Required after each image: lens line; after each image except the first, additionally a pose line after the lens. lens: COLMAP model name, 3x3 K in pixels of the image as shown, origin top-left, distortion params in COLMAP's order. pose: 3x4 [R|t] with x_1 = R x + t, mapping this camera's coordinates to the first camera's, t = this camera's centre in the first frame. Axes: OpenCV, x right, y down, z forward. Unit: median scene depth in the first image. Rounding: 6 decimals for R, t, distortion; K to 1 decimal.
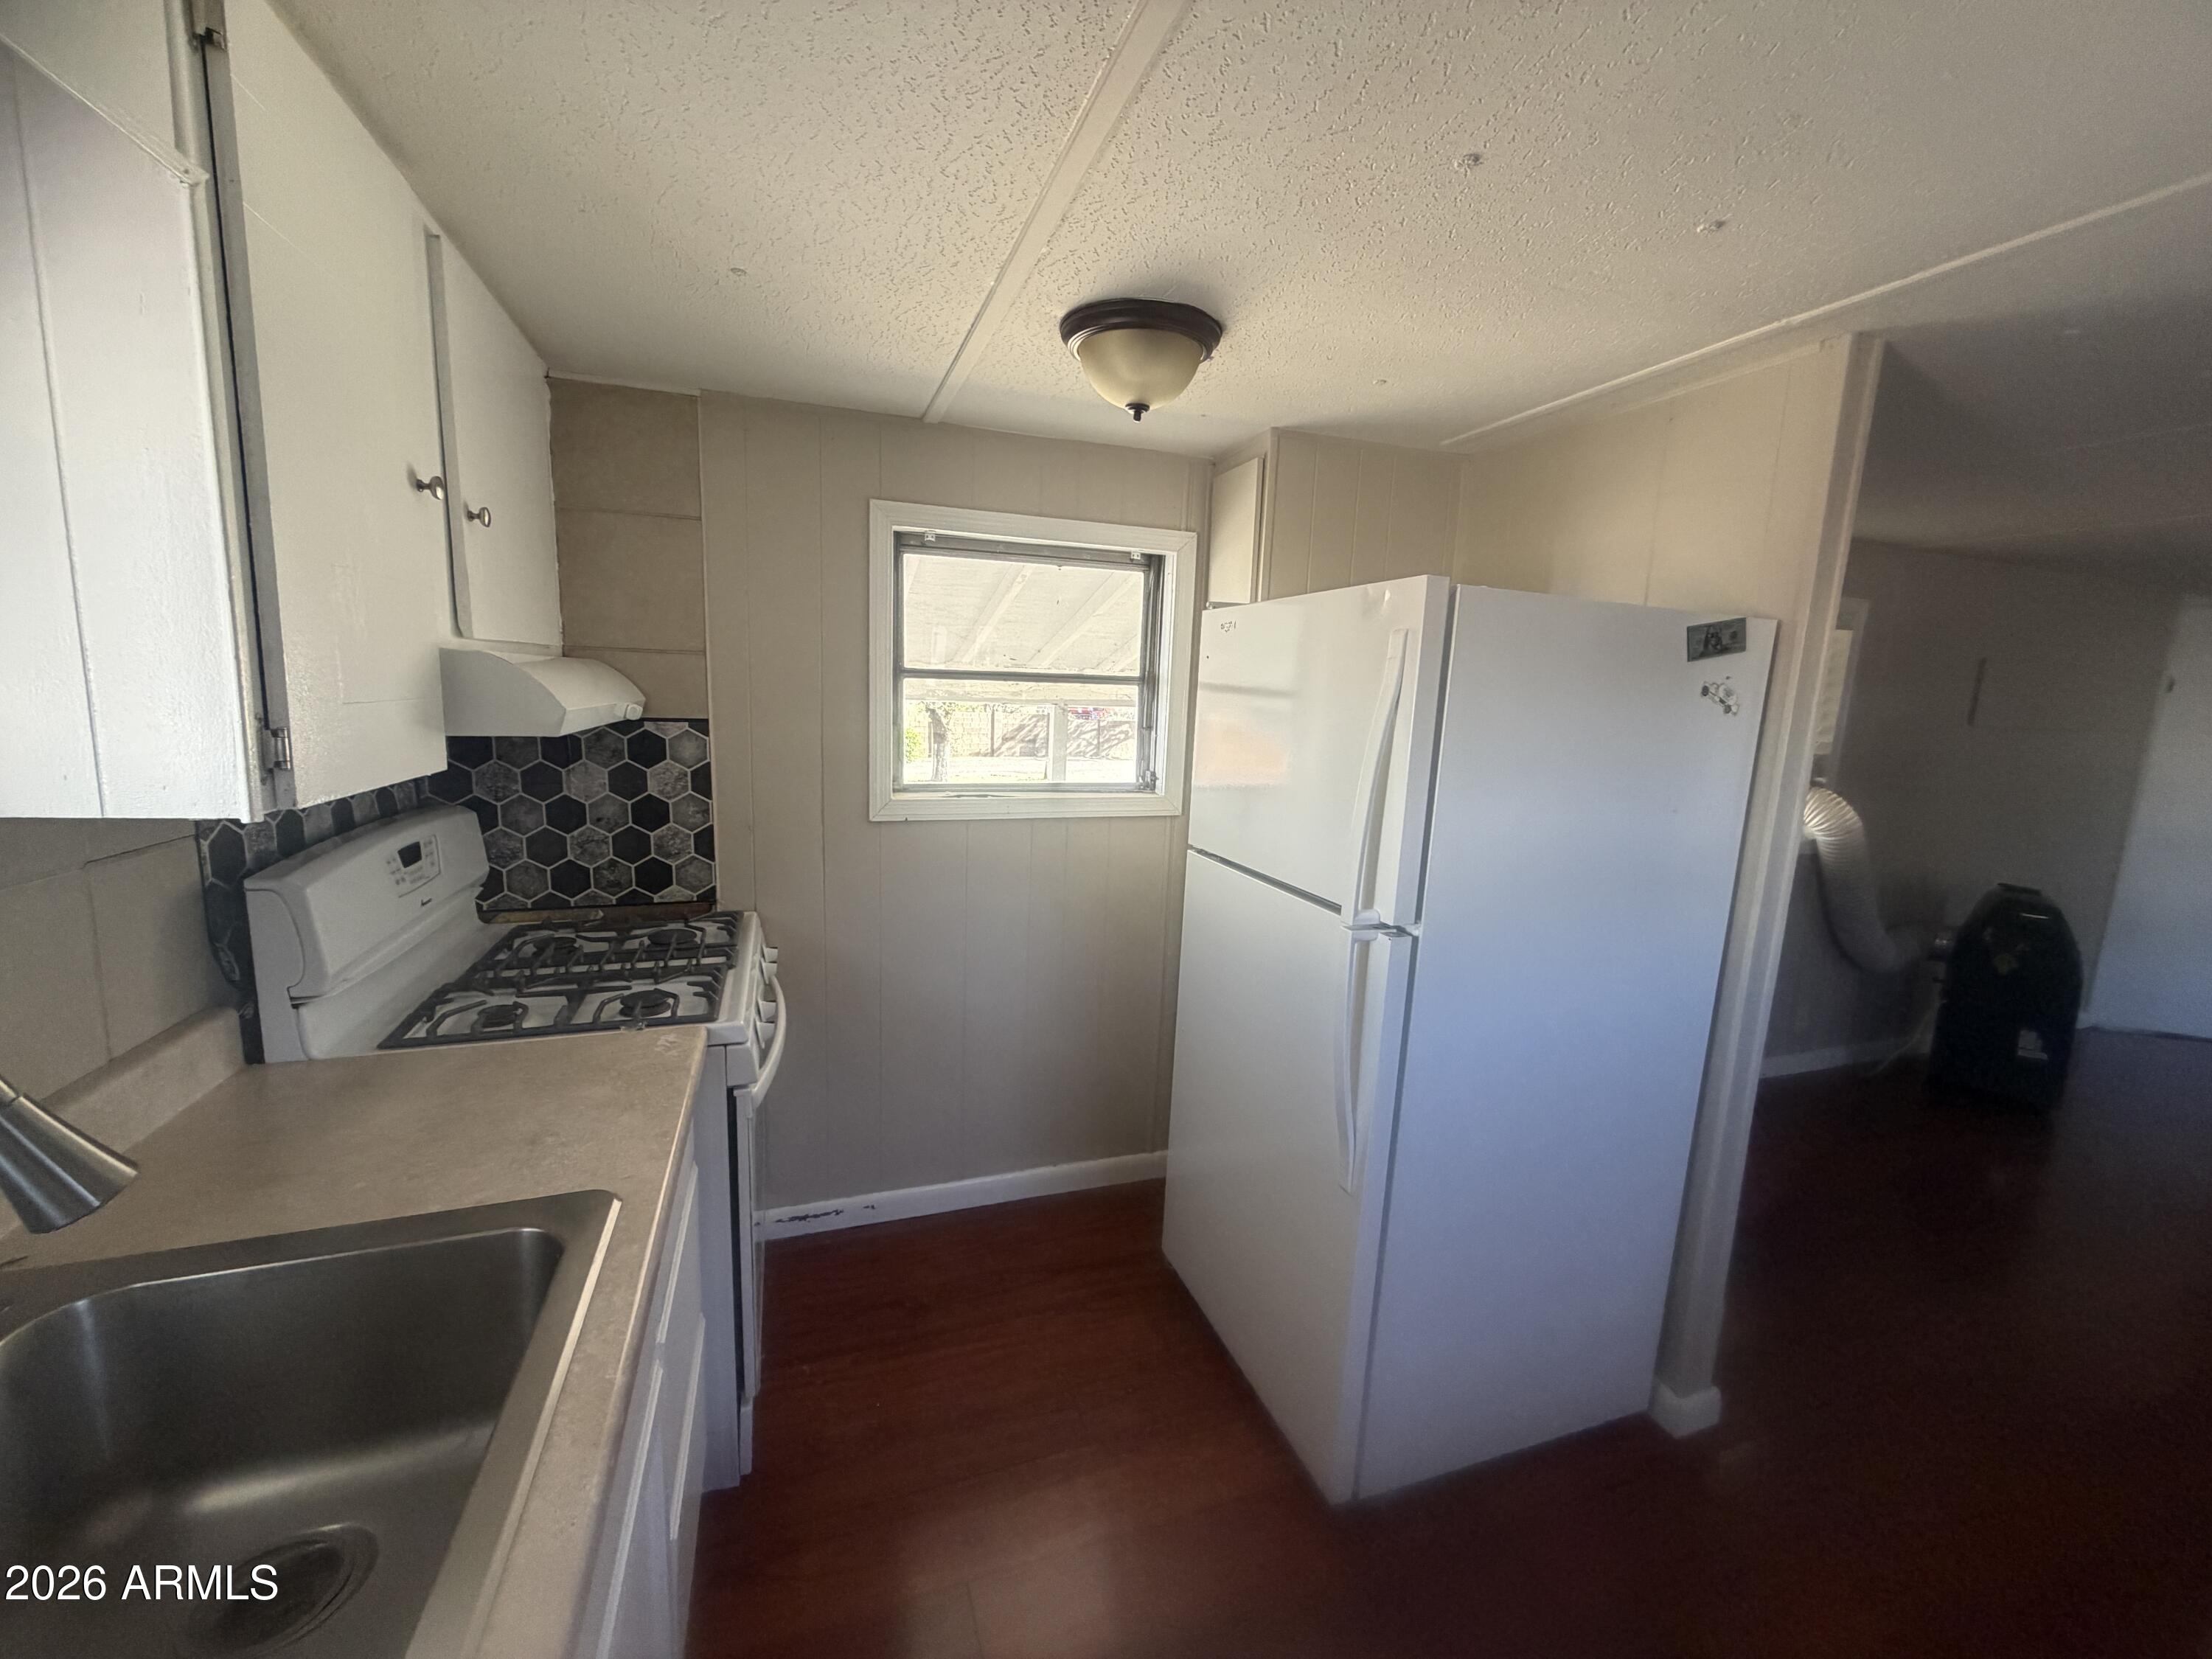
lens RADIAL K [[878.4, 0, 1098.5], [0, 878.4, 831.6], [0, 0, 1]] dist [0.004279, -0.000373]
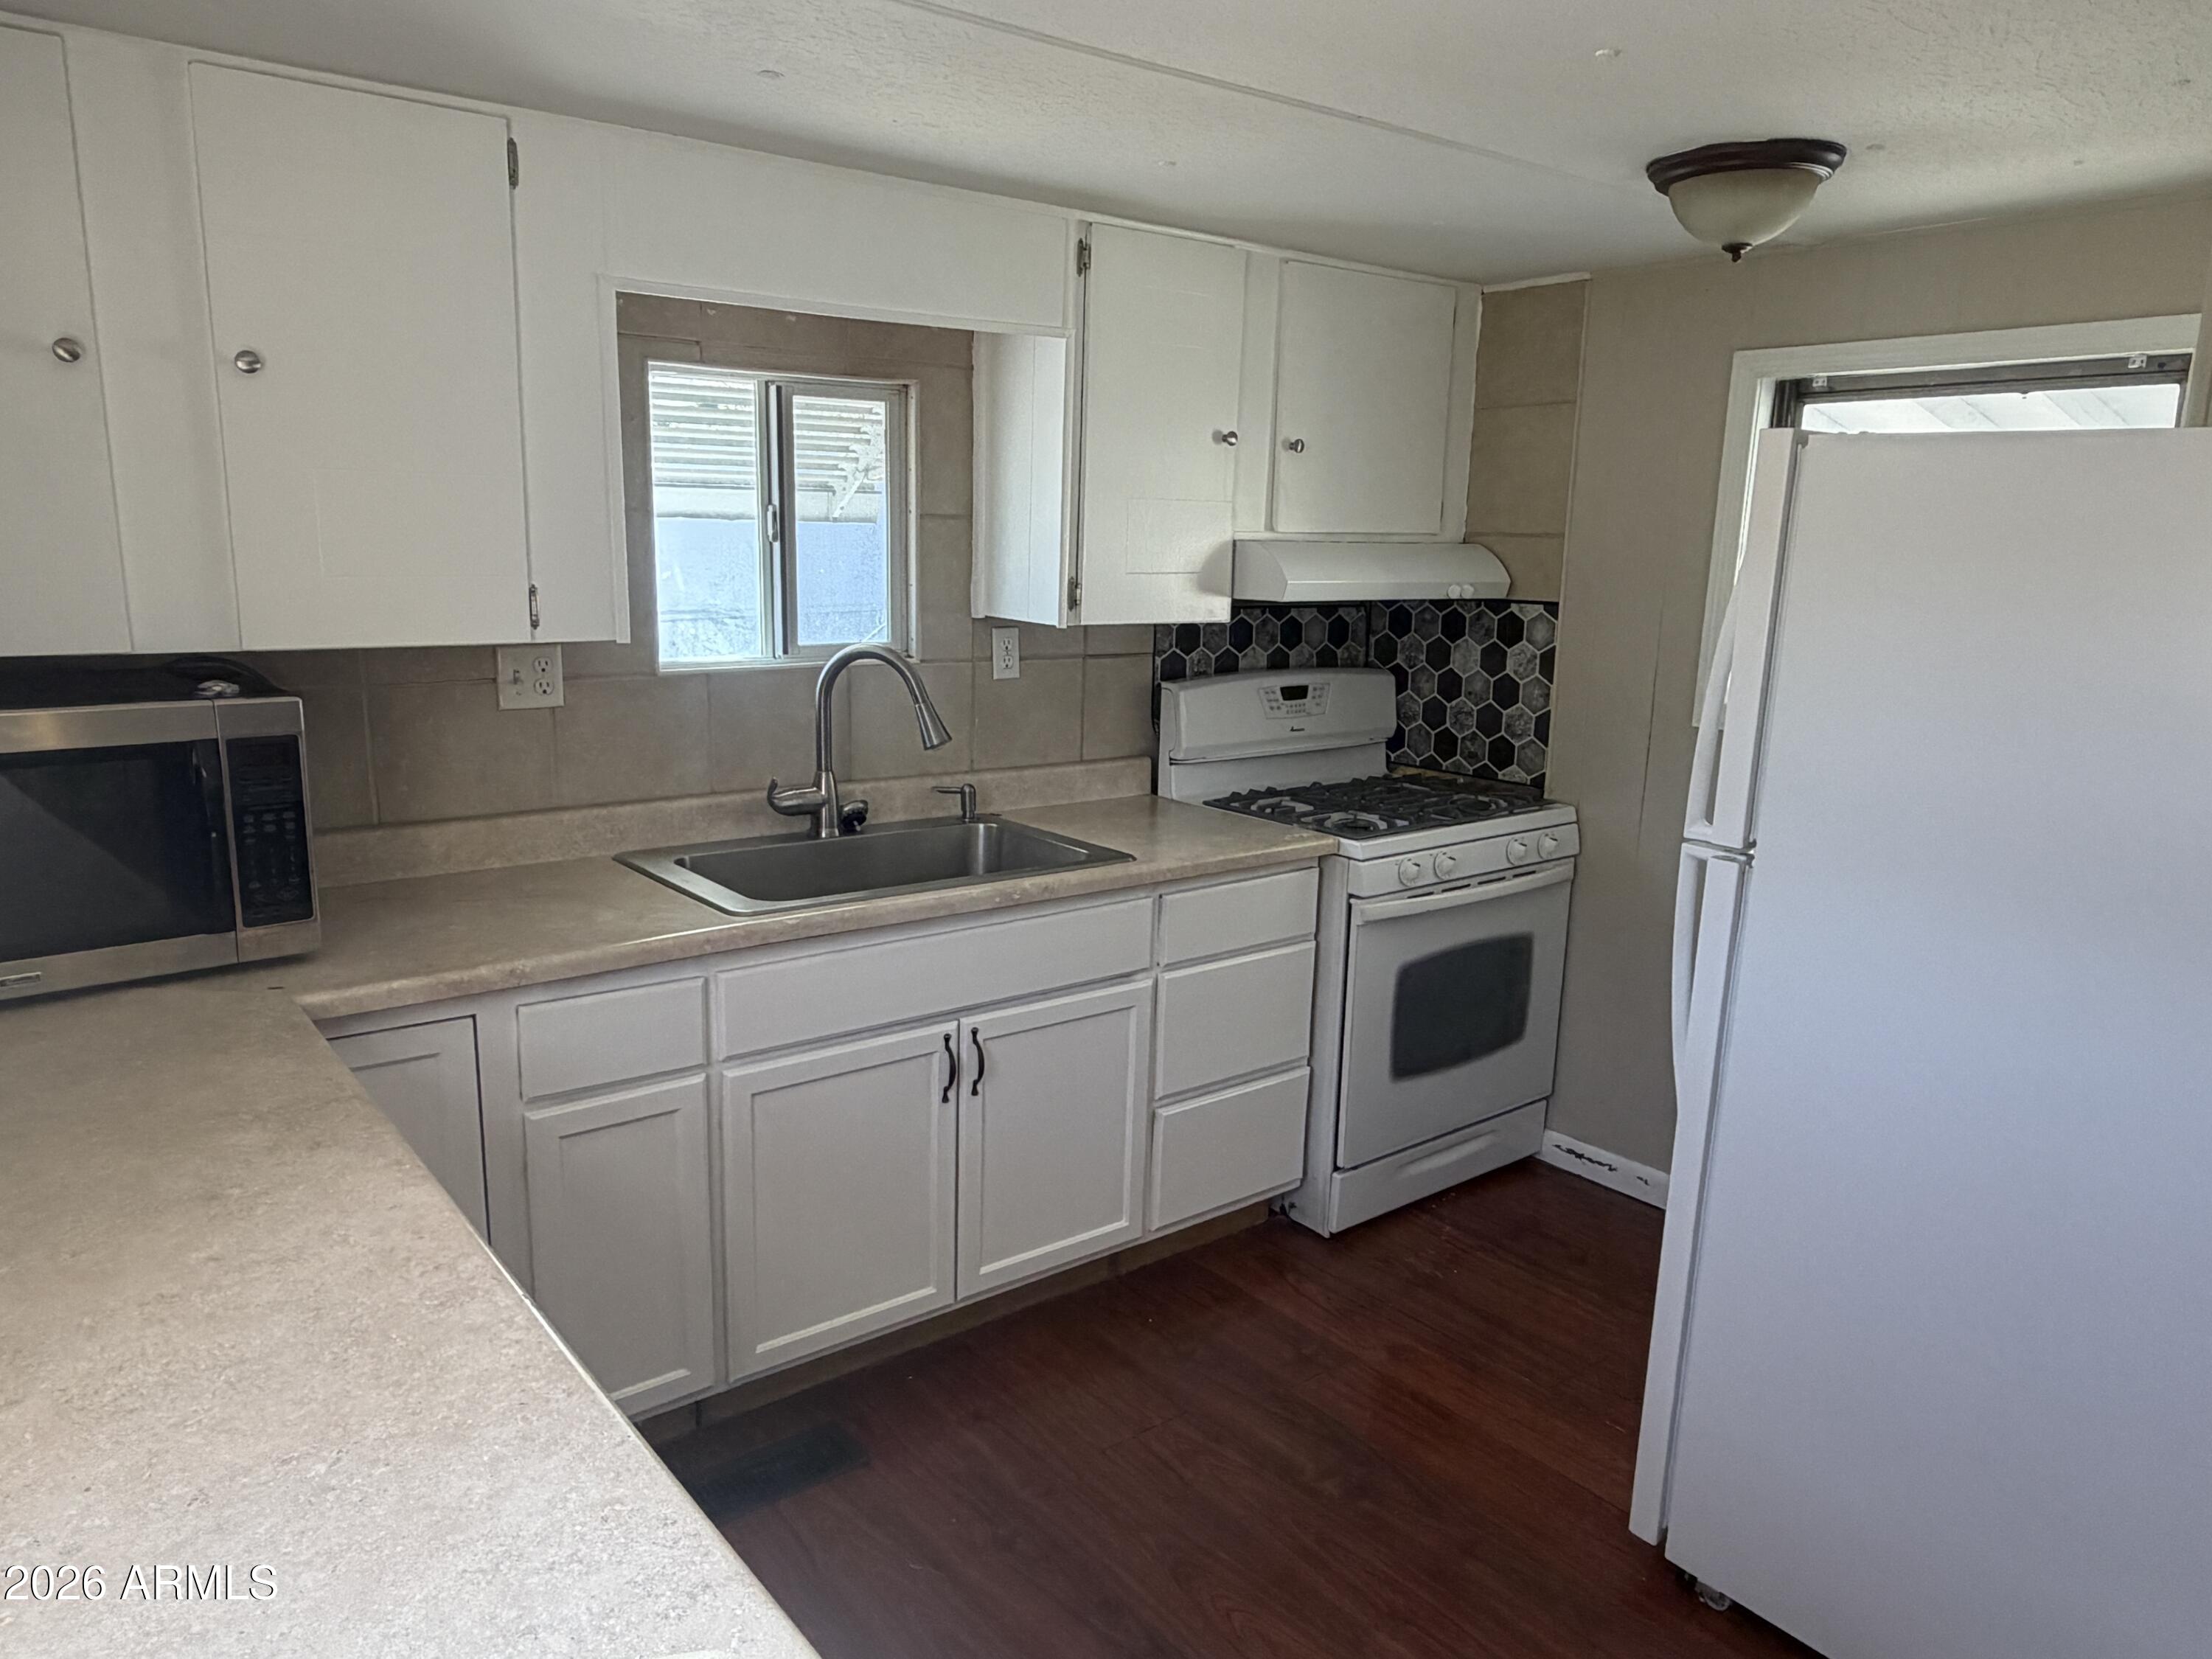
lens RADIAL K [[1471.7, 0, 1089.7], [0, 1471.7, 840.4], [0, 0, 1]] dist [0.004339, -0.002636]
pose [[0.321180, 0.168218, -0.931958, 0.990348], [-0.161624, 0.979396, 0.121080, 0.019885], [0.933124, 0.111739, 0.341750, -0.033096]]
